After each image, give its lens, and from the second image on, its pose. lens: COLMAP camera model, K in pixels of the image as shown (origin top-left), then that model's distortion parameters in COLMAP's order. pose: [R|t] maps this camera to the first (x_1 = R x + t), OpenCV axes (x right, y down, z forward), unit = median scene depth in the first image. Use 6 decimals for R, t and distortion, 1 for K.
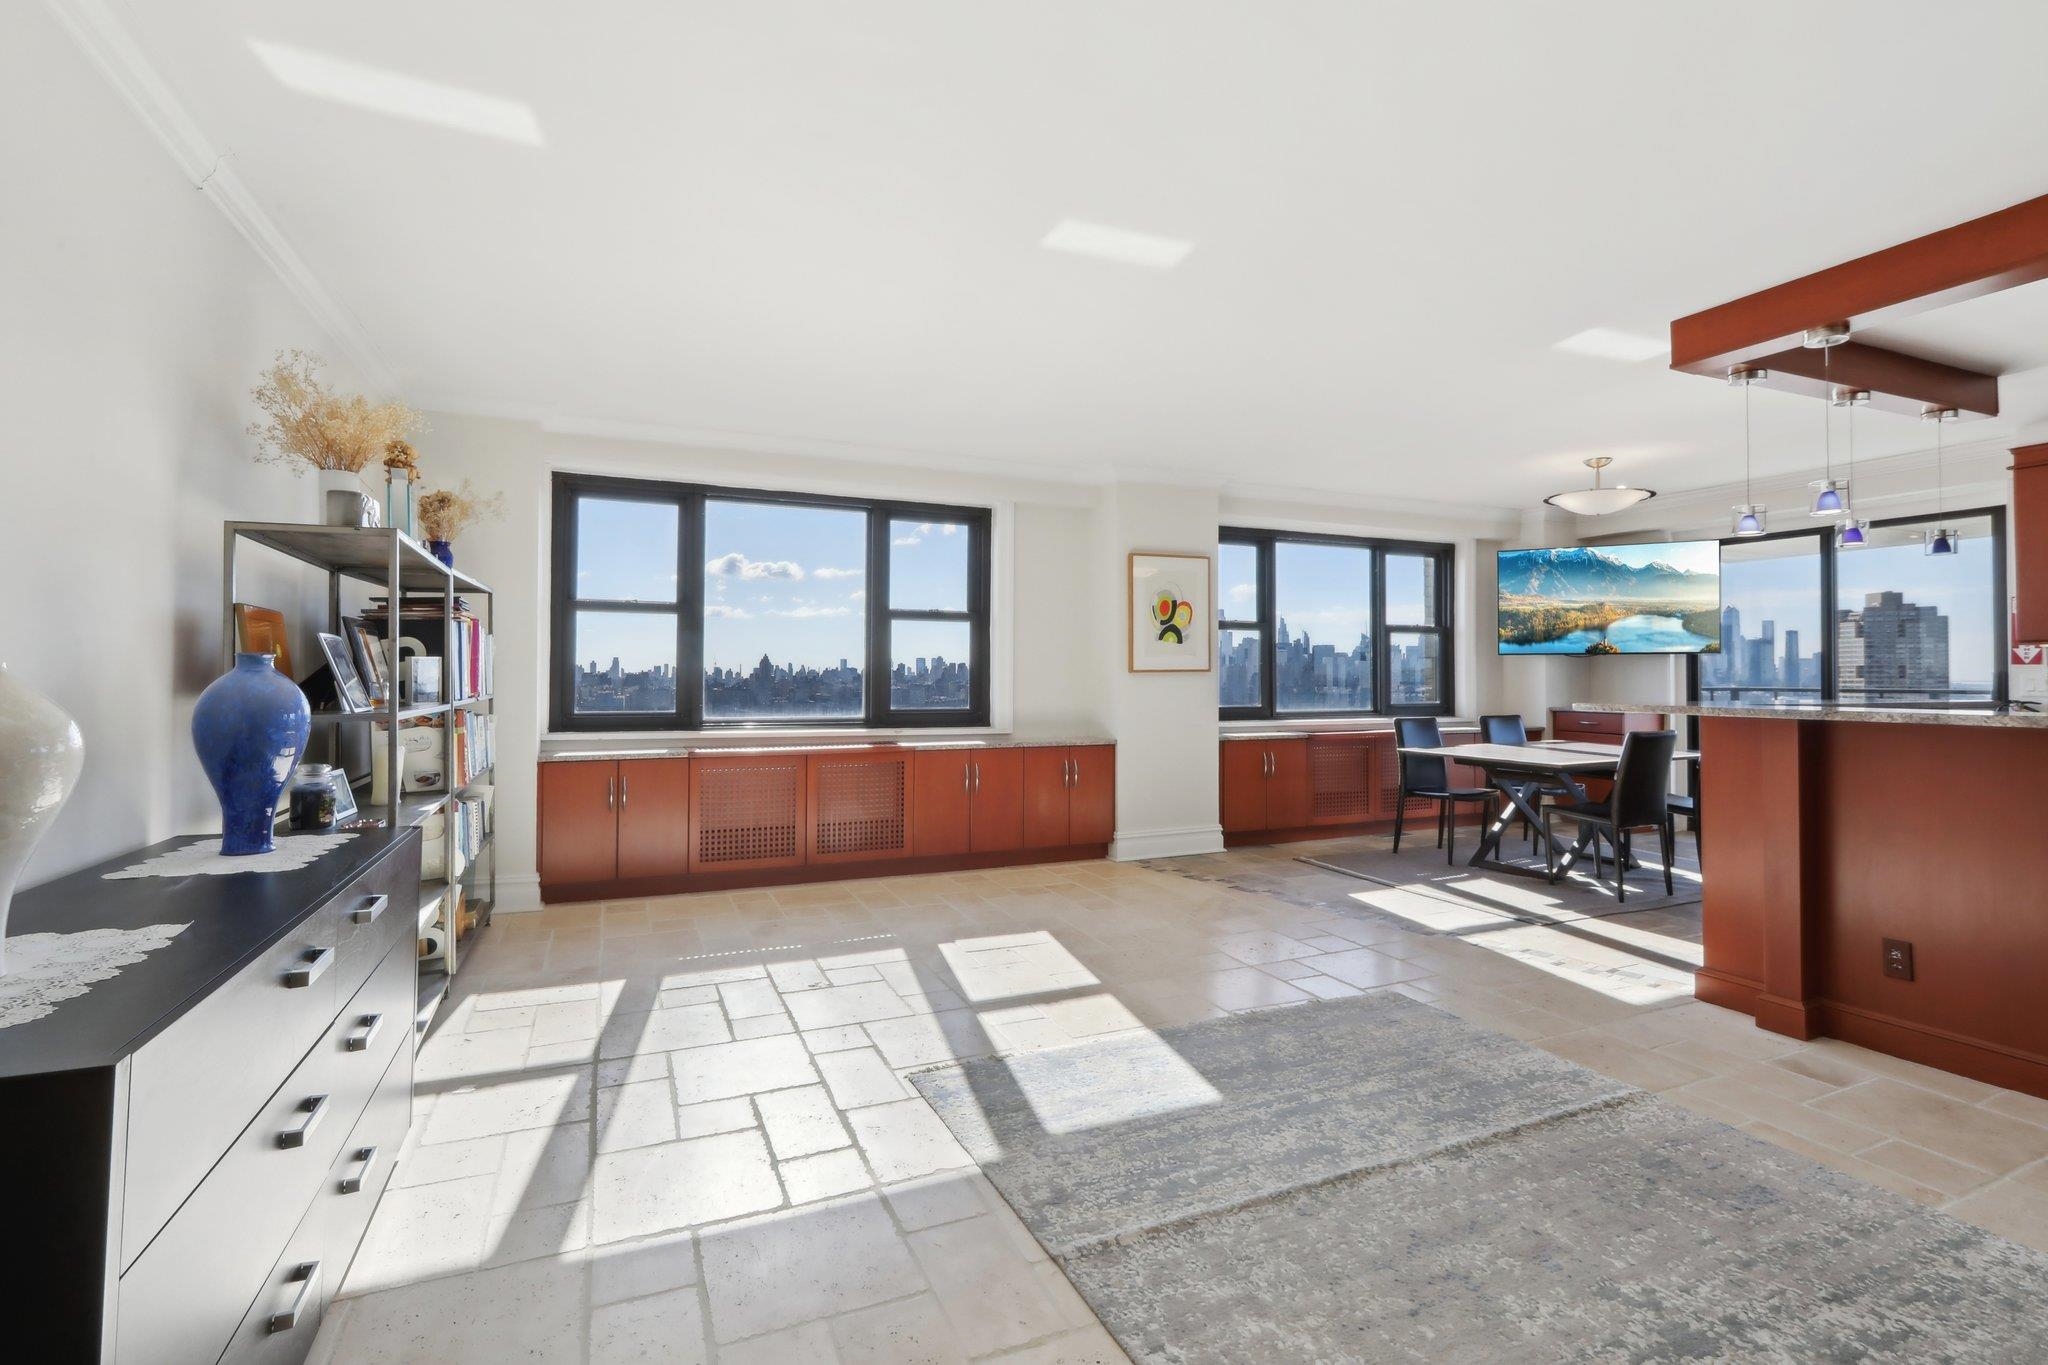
lens RADIAL K [[935.2, 0, 1008.0], [0, 935.2, 667.0], [0, 0, 1]] dist [-0.006835, 0.004287]
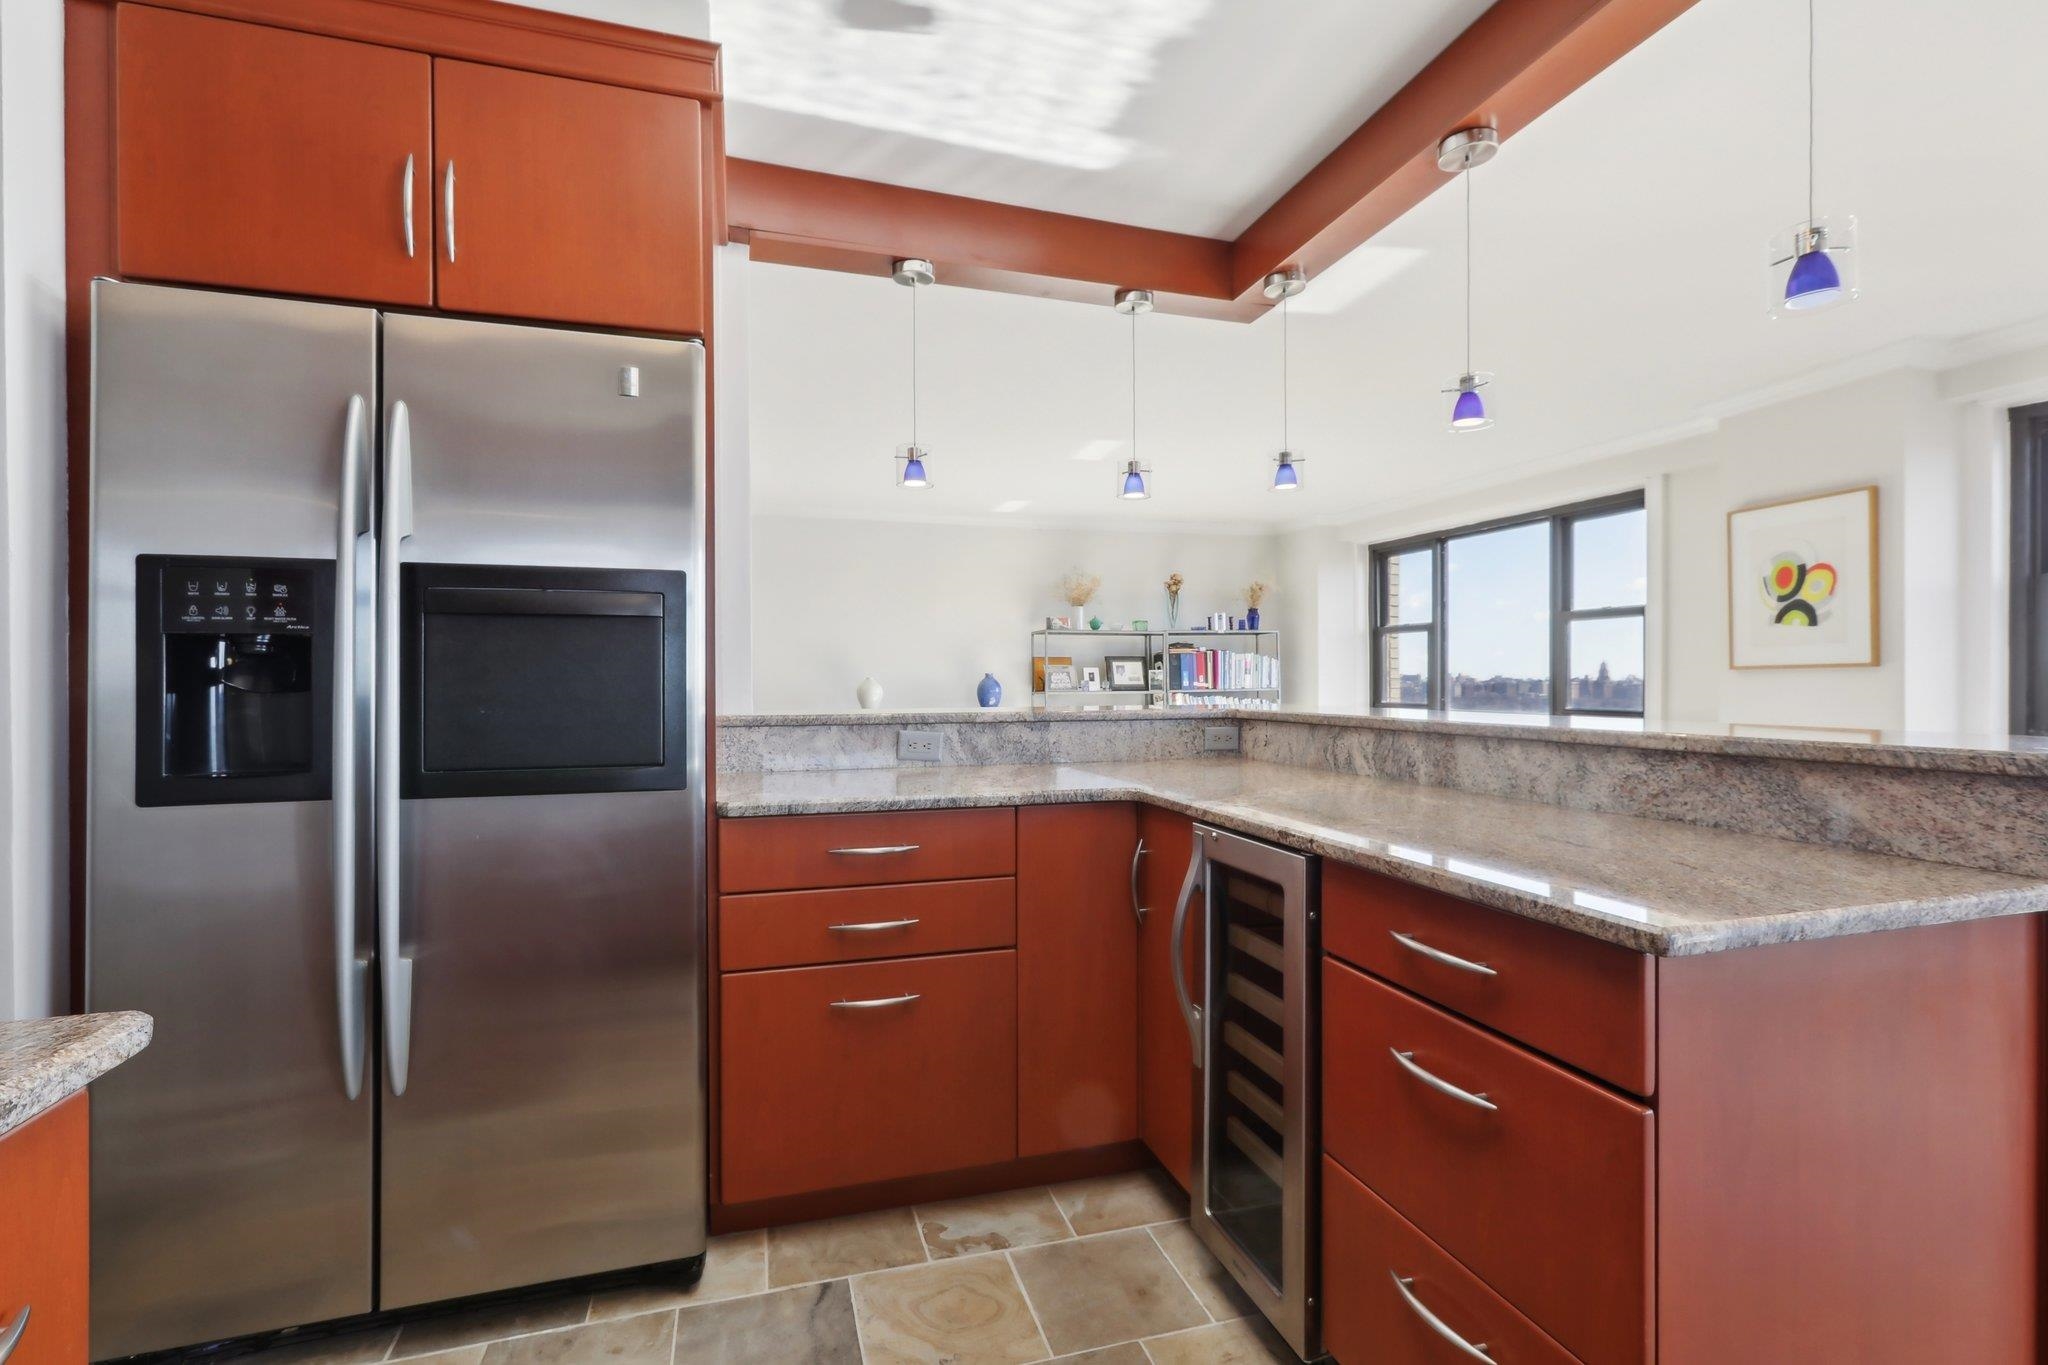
lens RADIAL K [[935.2, 0, 1024.5], [0, 935.2, 674.2], [0, 0, 1]] dist [-0.006835, 0.004287]
pose [[-0.101629, -0.007190, -0.994796, 0.955489], [0.013213, 0.999876, -0.008577, 0.008964], [0.994735, -0.014016, -0.101521, 0.507792]]
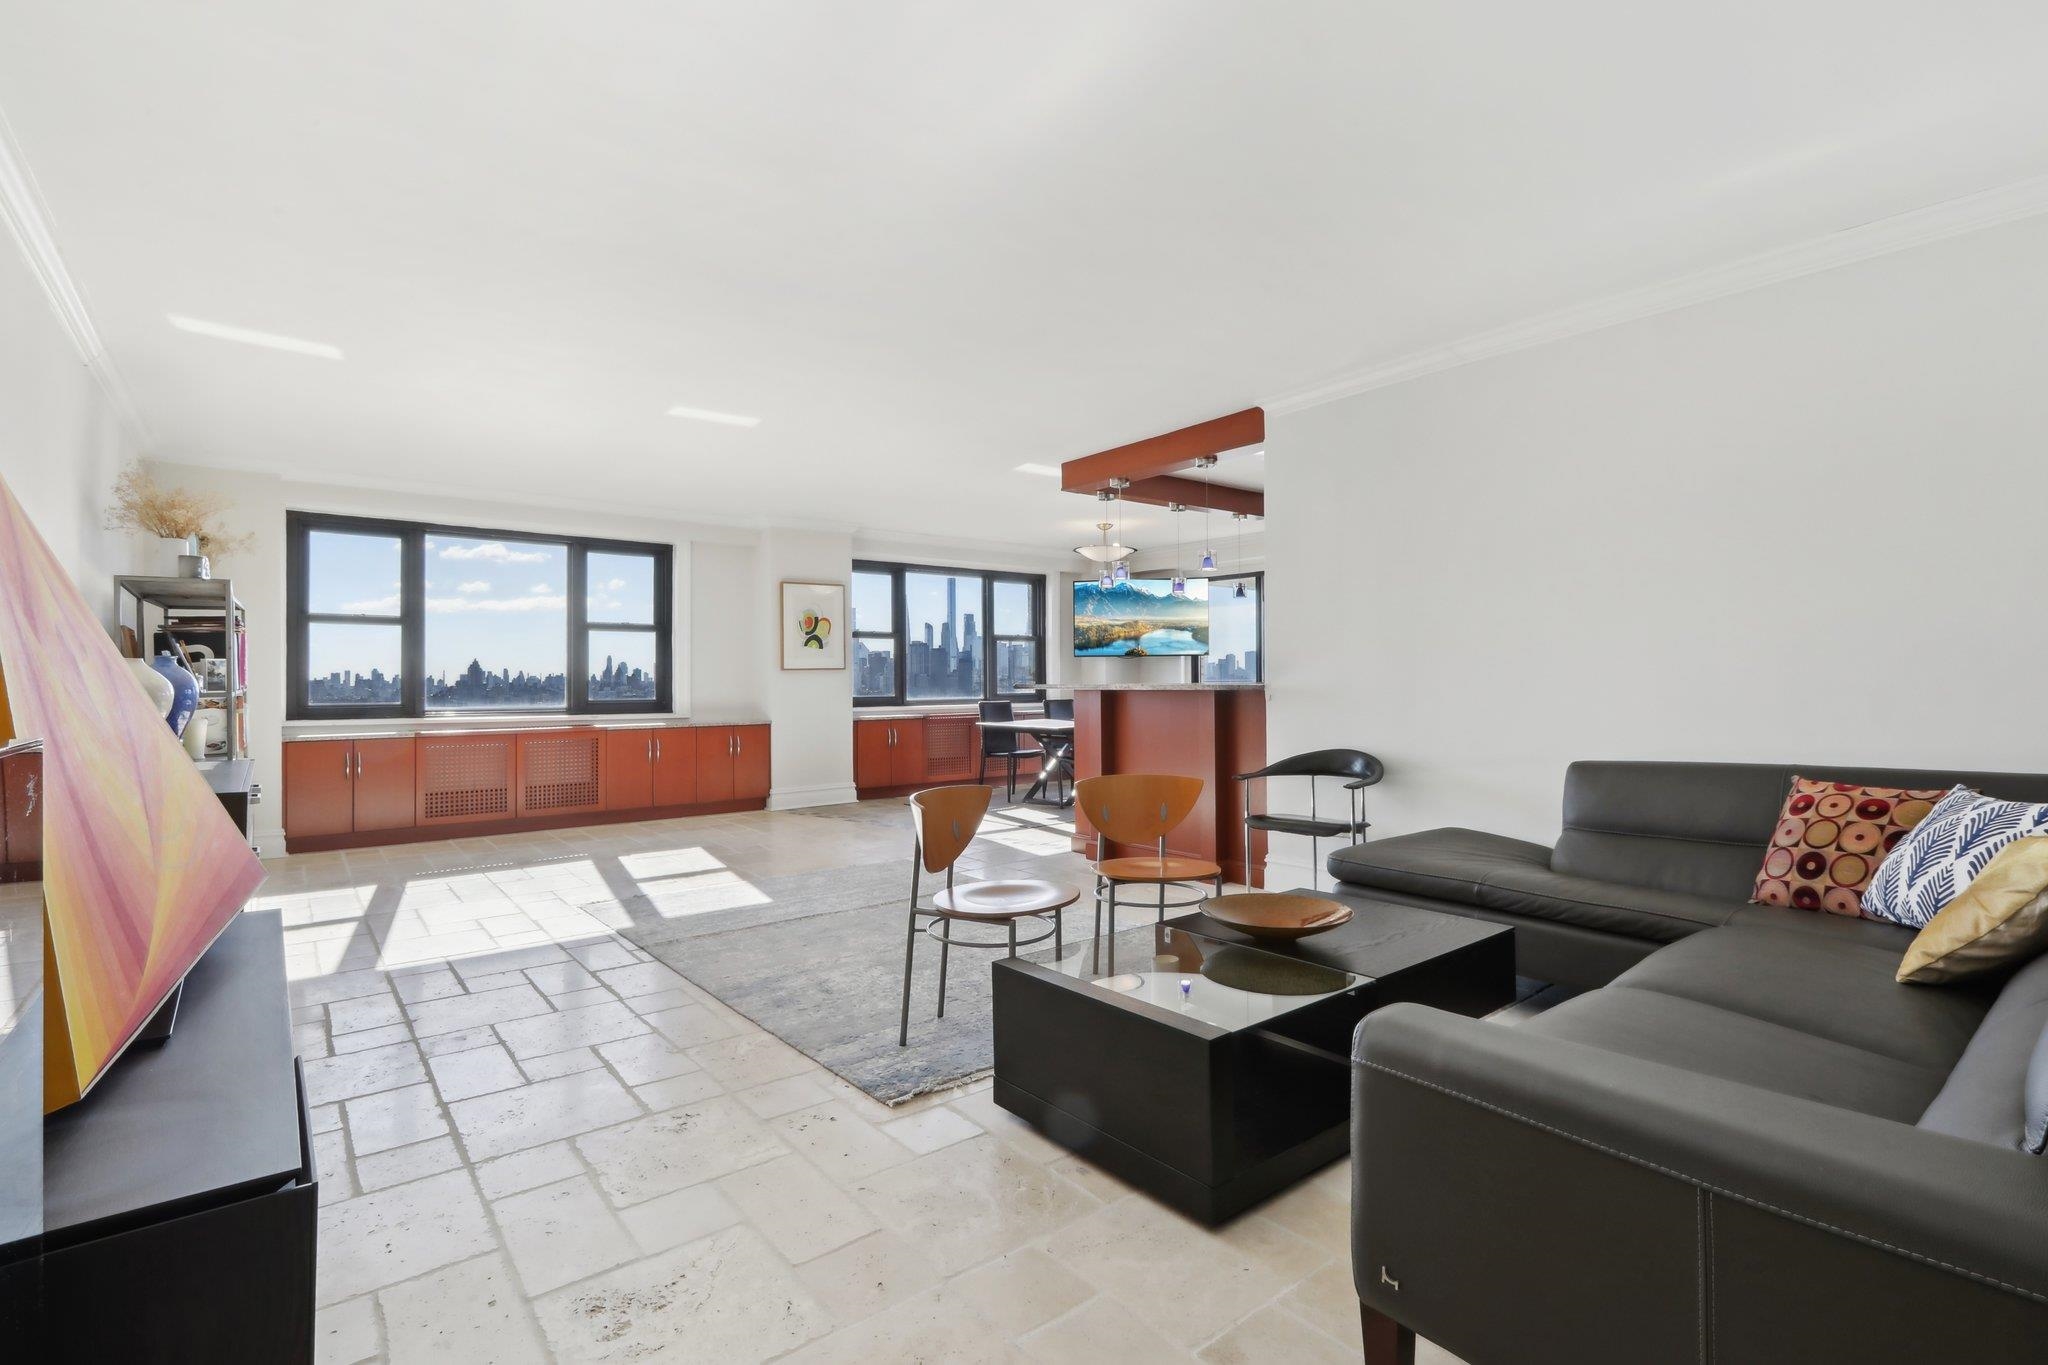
lens RADIAL K [[935.2, 0, 1016.9], [0, 935.2, 683.5], [0, 0, 1]] dist [-0.006835, 0.004287]
pose [[0.963113, -0.009659, 0.268924, 0.095425], [0.006049, 0.999880, 0.014247, 0.007473], [-0.269030, -0.012095, 0.963056, -0.393214]]
